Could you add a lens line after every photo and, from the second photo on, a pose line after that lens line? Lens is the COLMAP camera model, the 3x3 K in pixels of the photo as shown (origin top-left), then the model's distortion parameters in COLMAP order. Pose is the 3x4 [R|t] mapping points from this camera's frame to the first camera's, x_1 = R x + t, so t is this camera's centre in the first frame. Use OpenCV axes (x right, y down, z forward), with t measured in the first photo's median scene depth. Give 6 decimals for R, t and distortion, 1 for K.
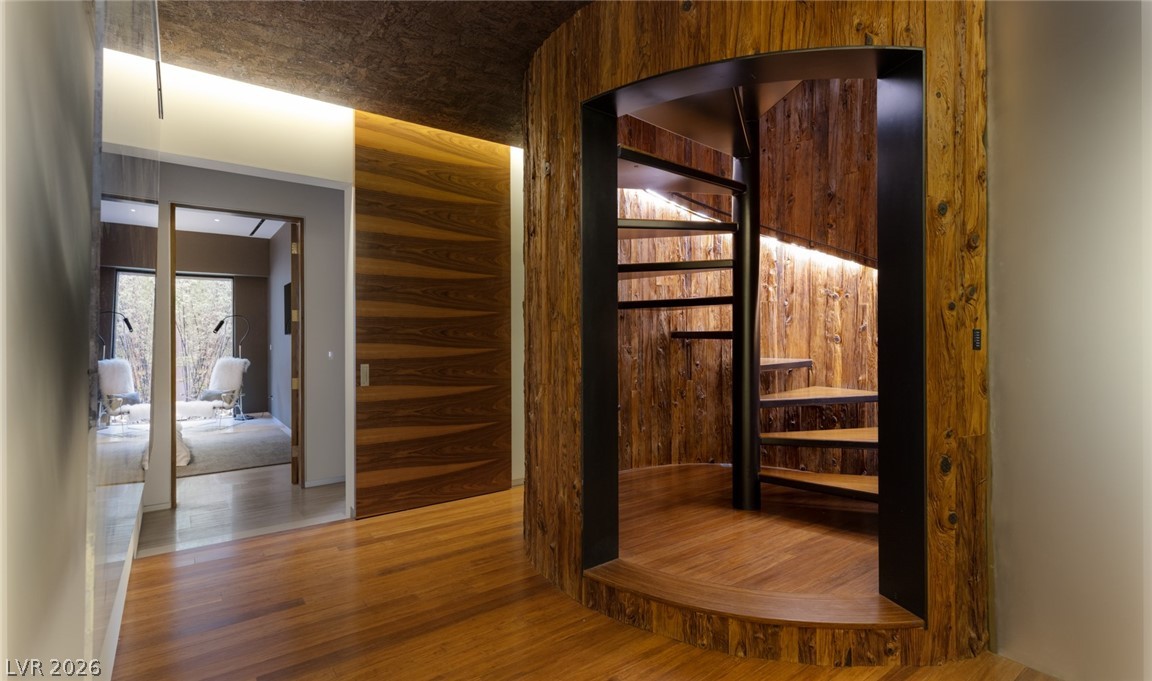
lens RADIAL K [[537.8, 0, 575.1], [0, 537.8, 338.1], [0, 0, 1]] dist [-0.001367, -0.000085]
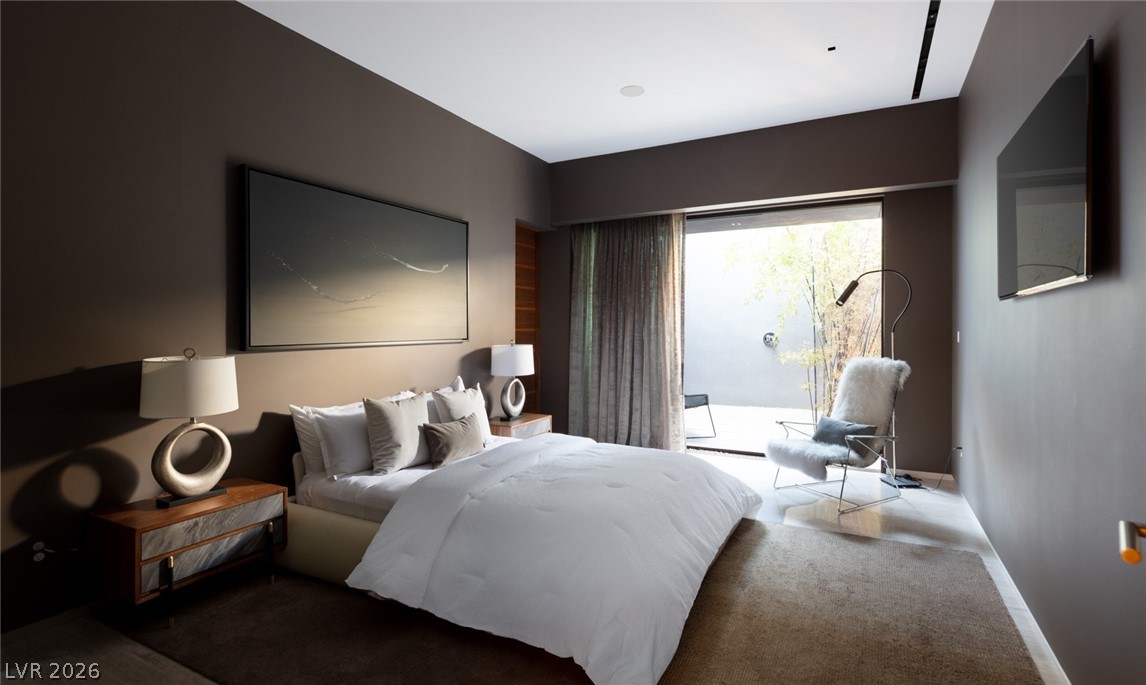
lens RADIAL K [[555.0, 0, 571.2], [0, 555.0, 341.8], [0, 0, 1]] dist [0.000866, 0.000038]
pose [[0.428515, 0.011391, -0.903463, -0.299590], [-0.012383, 0.999901, 0.006734, 0.022385], [0.903450, 0.008302, 0.428613, 0.532140]]
